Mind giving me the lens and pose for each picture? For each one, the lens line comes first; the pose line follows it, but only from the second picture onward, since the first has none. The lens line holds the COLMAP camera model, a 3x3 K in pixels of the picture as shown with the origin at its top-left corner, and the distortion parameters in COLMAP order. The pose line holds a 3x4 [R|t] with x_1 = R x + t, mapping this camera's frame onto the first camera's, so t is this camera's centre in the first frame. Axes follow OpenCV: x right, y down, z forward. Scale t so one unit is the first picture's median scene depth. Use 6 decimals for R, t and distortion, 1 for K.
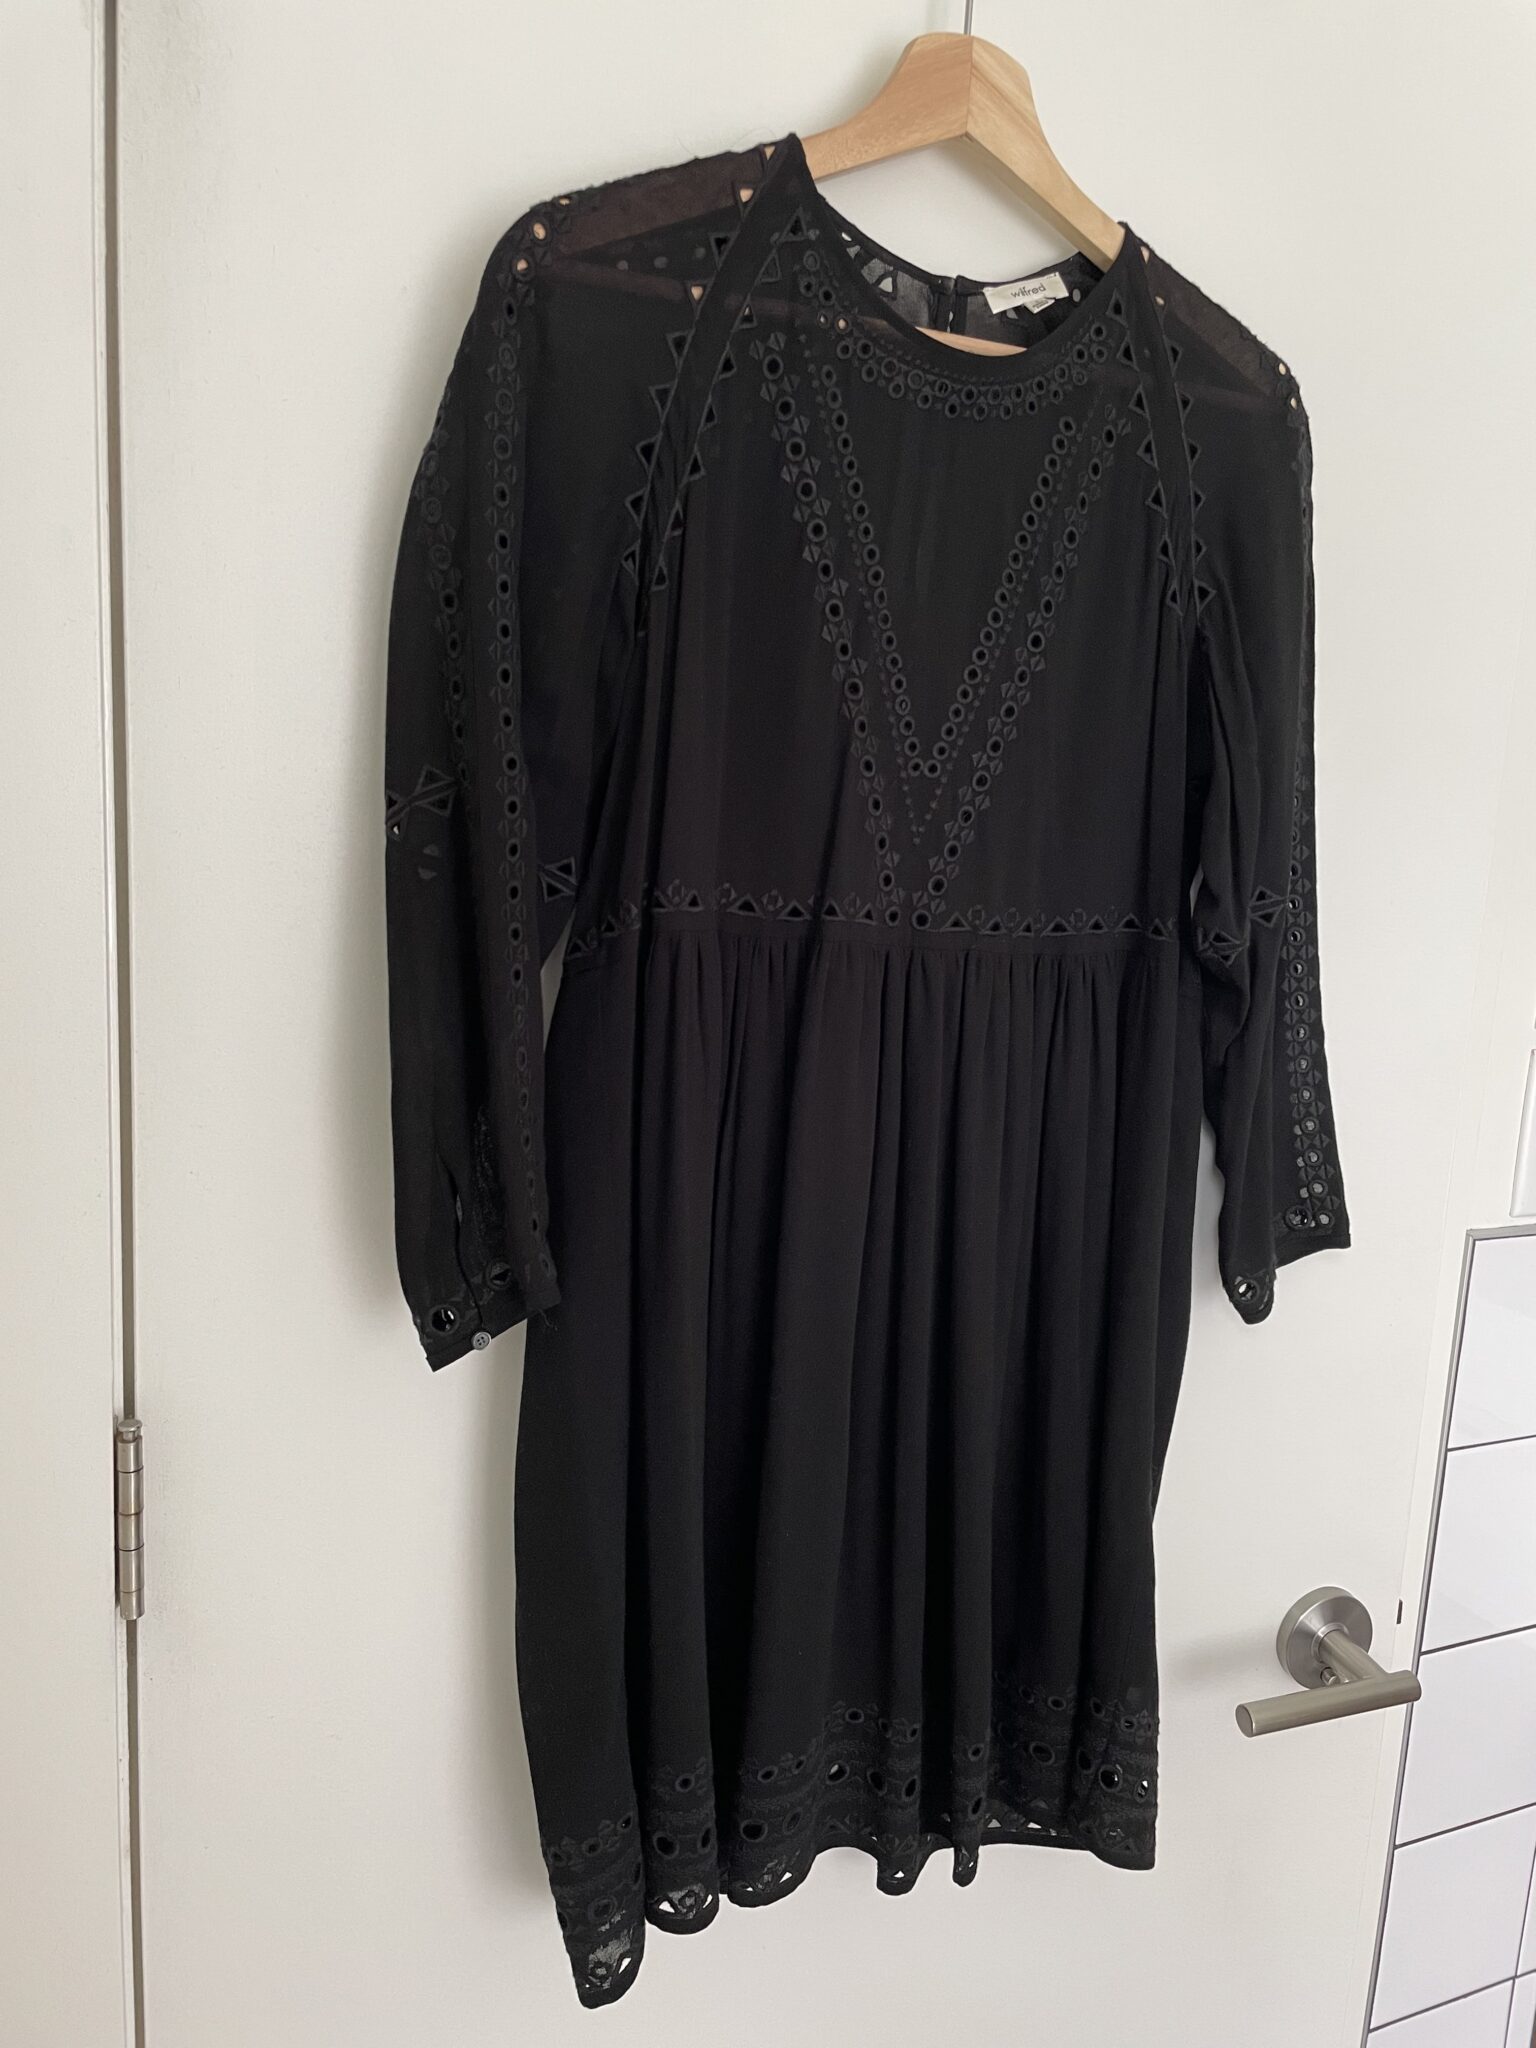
lens RADIAL K [[1553.3, 0, 765.5], [0, 1553.3, 1032.1], [0, 0, 1]] dist [0.000548, -0.039766]
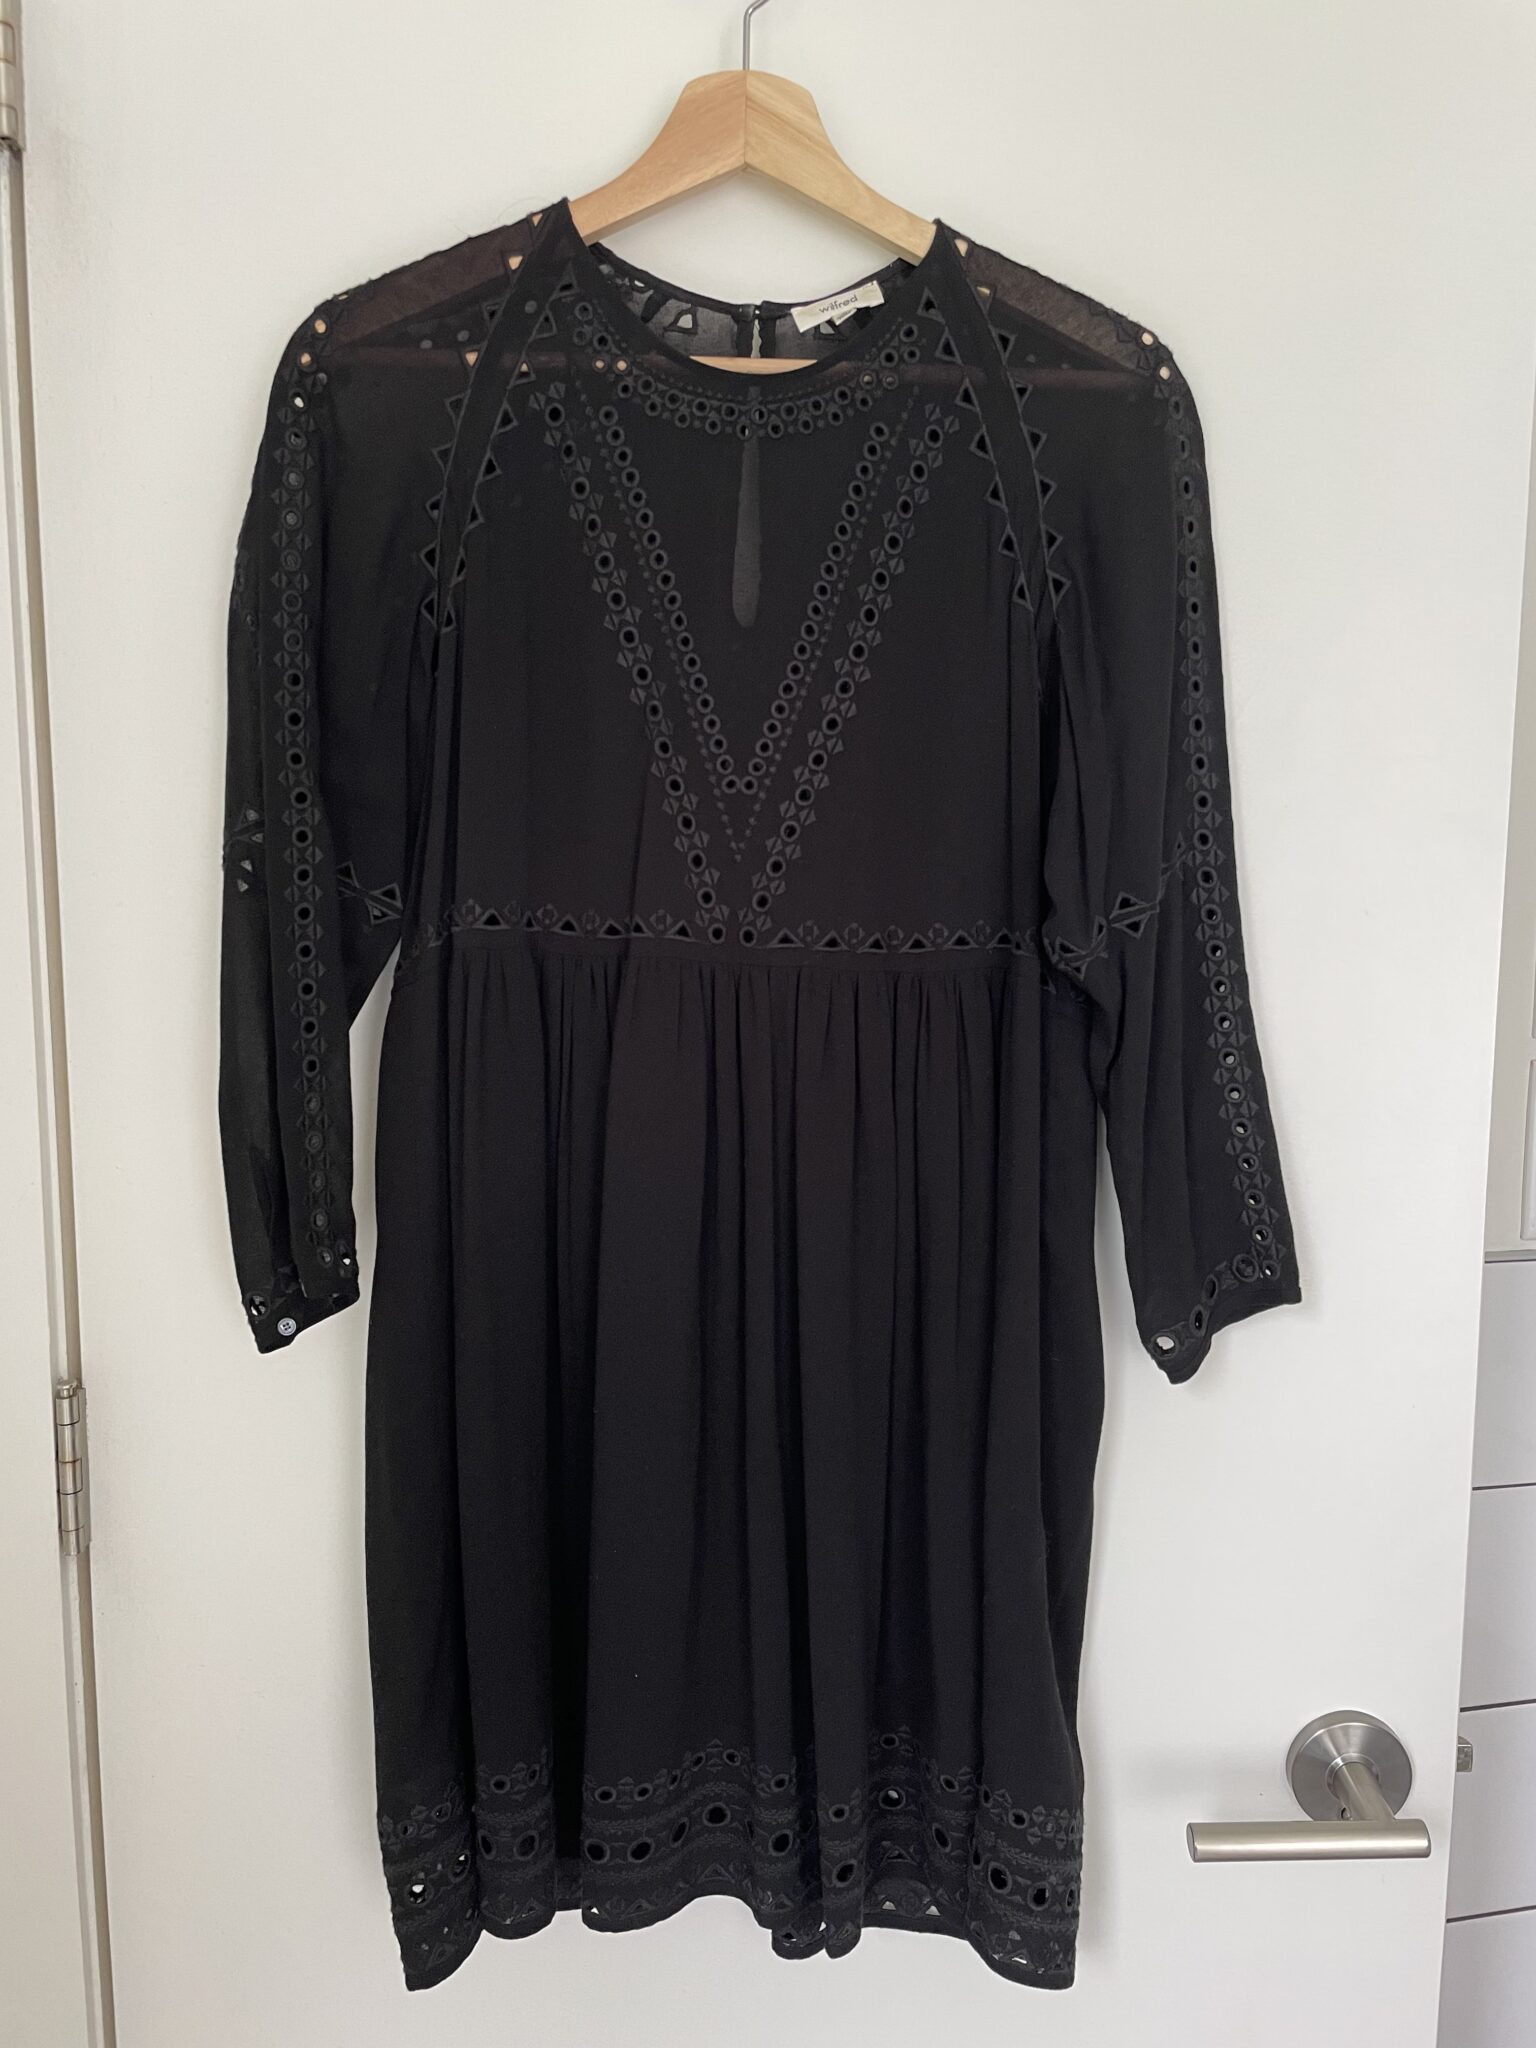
lens RADIAL K [[1553.3, 0, 769.6], [0, 1553.3, 1023.0], [0, 0, 1]] dist [0.000548, -0.039766]
pose [[0.936473, -0.006728, -0.350674, 0.470953], [-0.014604, 0.998201, -0.058152, 0.041413], [0.350434, 0.059579, 0.934690, 0.079404]]
